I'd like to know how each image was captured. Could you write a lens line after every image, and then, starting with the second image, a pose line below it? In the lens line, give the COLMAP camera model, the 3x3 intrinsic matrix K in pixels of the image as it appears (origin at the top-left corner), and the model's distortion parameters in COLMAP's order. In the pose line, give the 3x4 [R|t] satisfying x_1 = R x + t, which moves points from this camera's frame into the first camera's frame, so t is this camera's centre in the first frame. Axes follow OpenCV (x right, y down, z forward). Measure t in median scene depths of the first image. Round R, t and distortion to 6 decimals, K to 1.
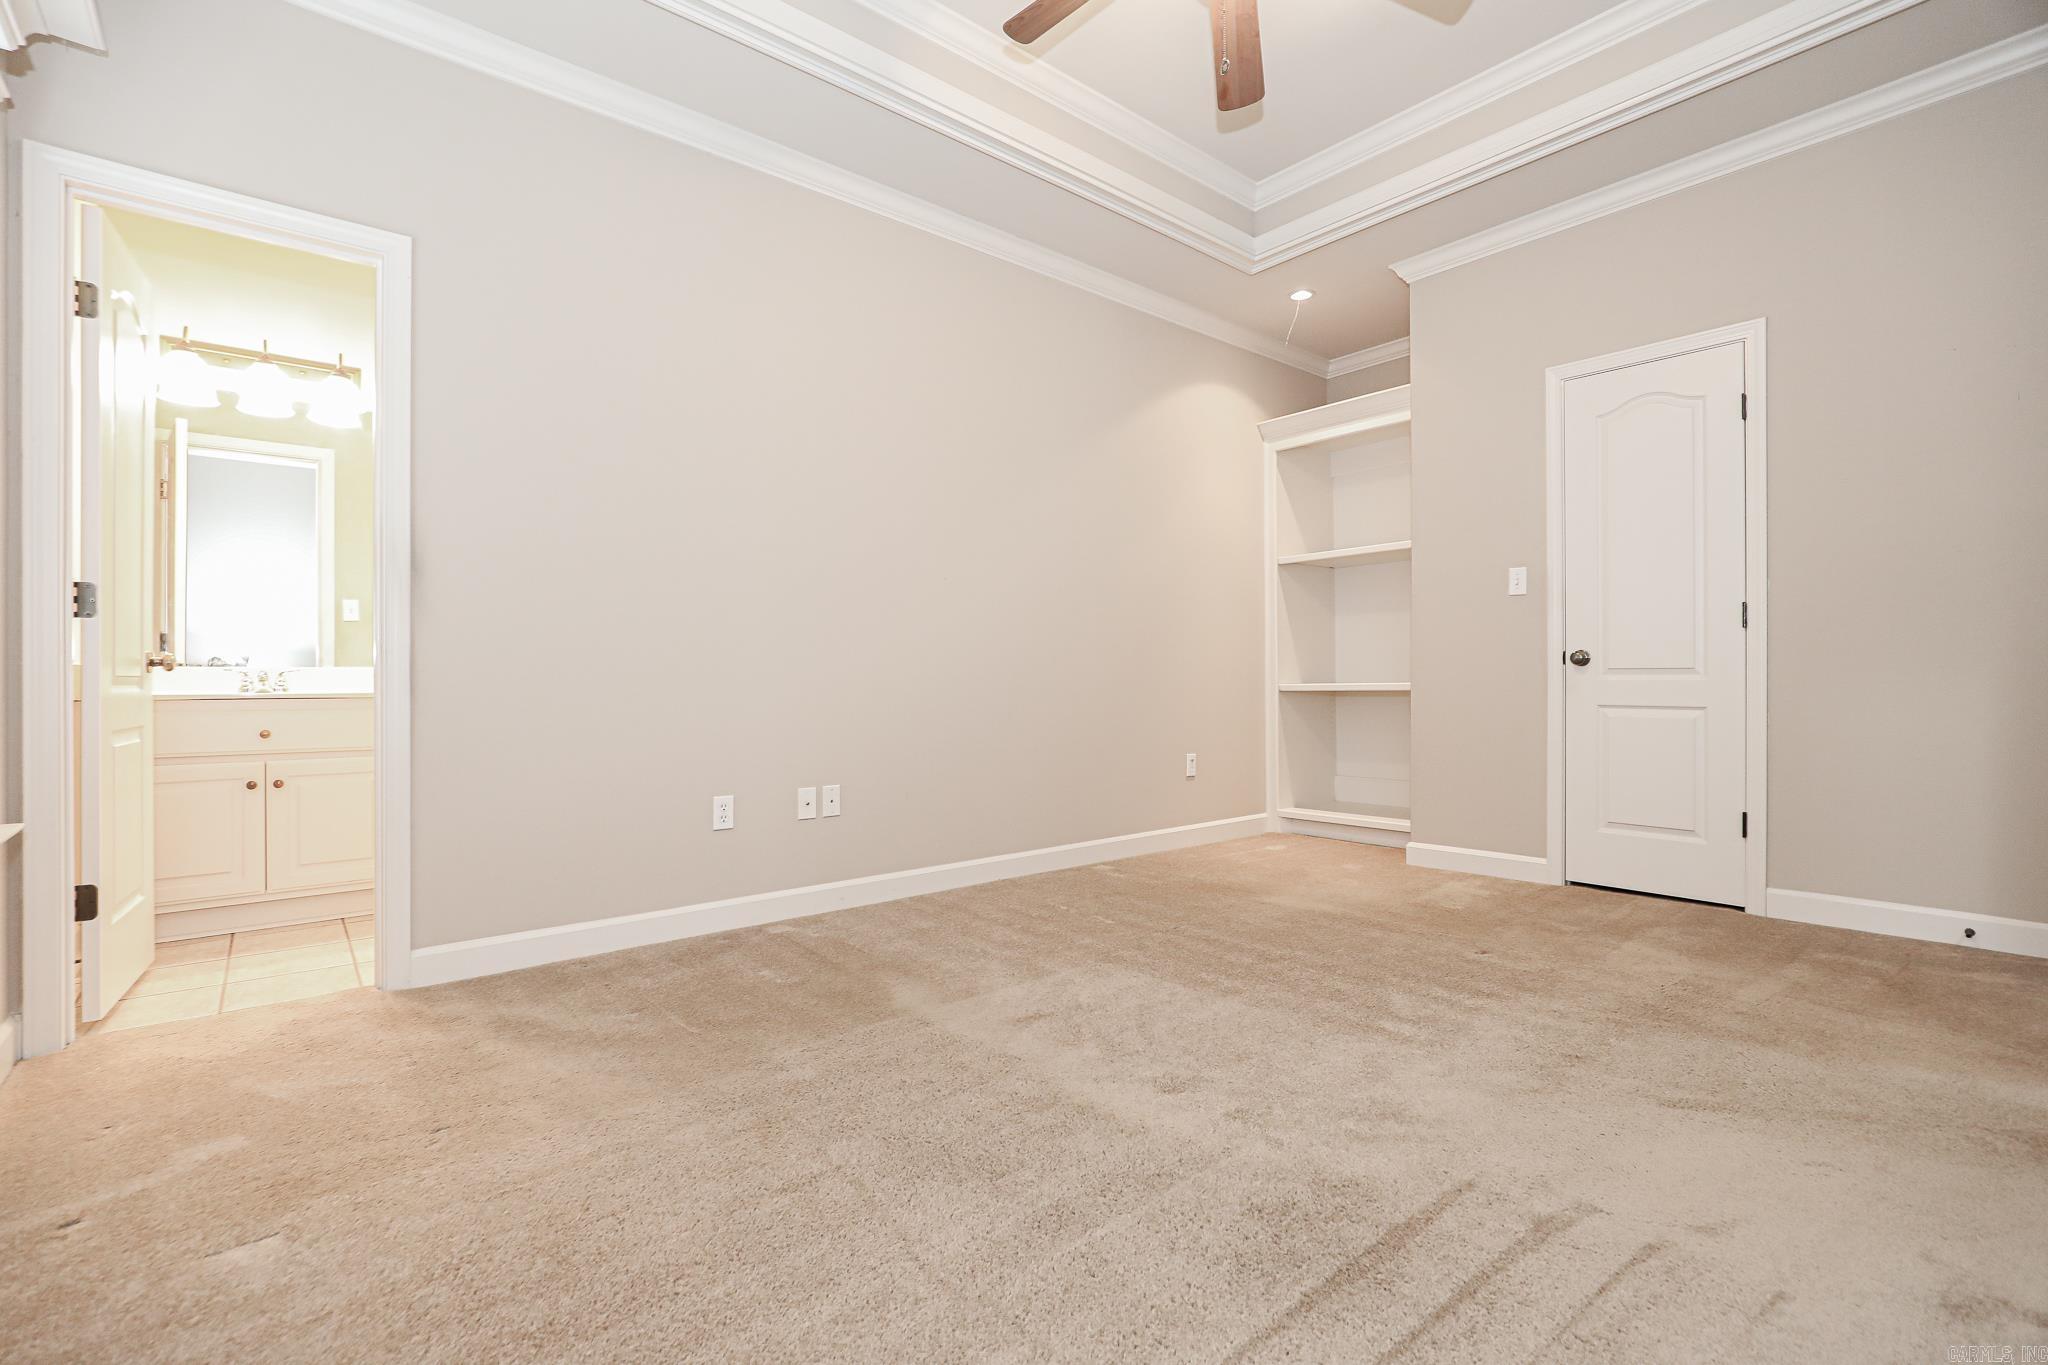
lens RADIAL K [[918.2, 0, 1029.9], [0, 918.2, 682.3], [0, 0, 1]] dist [-0.021769, 0.007930]
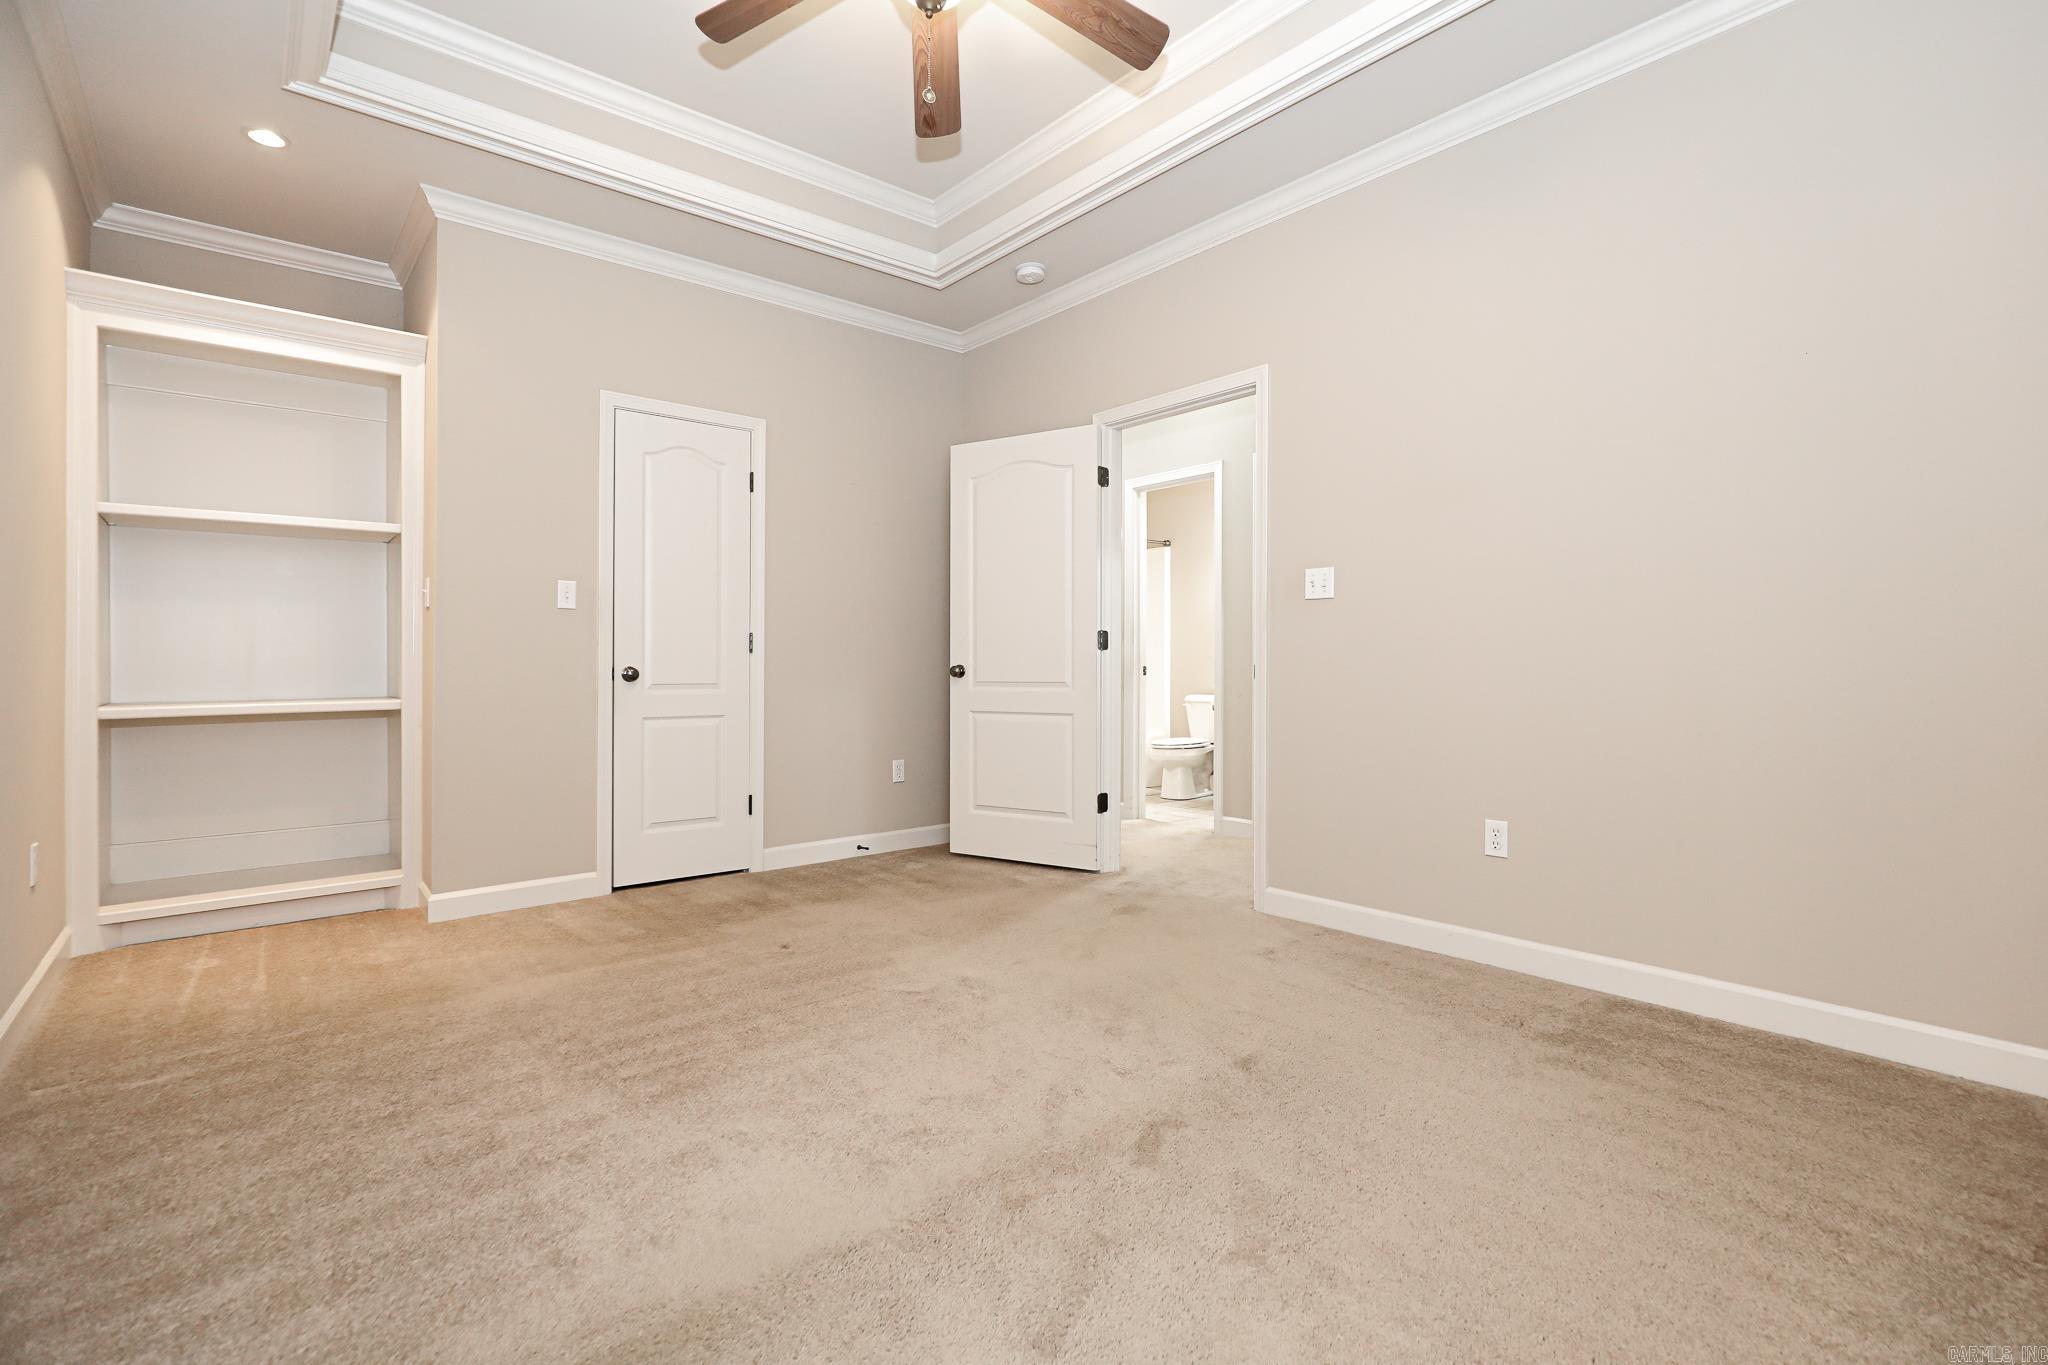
lens RADIAL K [[918.2, 0, 1029.9], [0, 918.2, 682.3], [0, 0, 1]] dist [-0.021769, 0.007930]
pose [[0.013149, -0.006738, 0.999891, -0.451313], [0.010181, 0.999926, 0.006604, -0.019291], [-0.999862, 0.010093, 0.013217, 0.515088]]
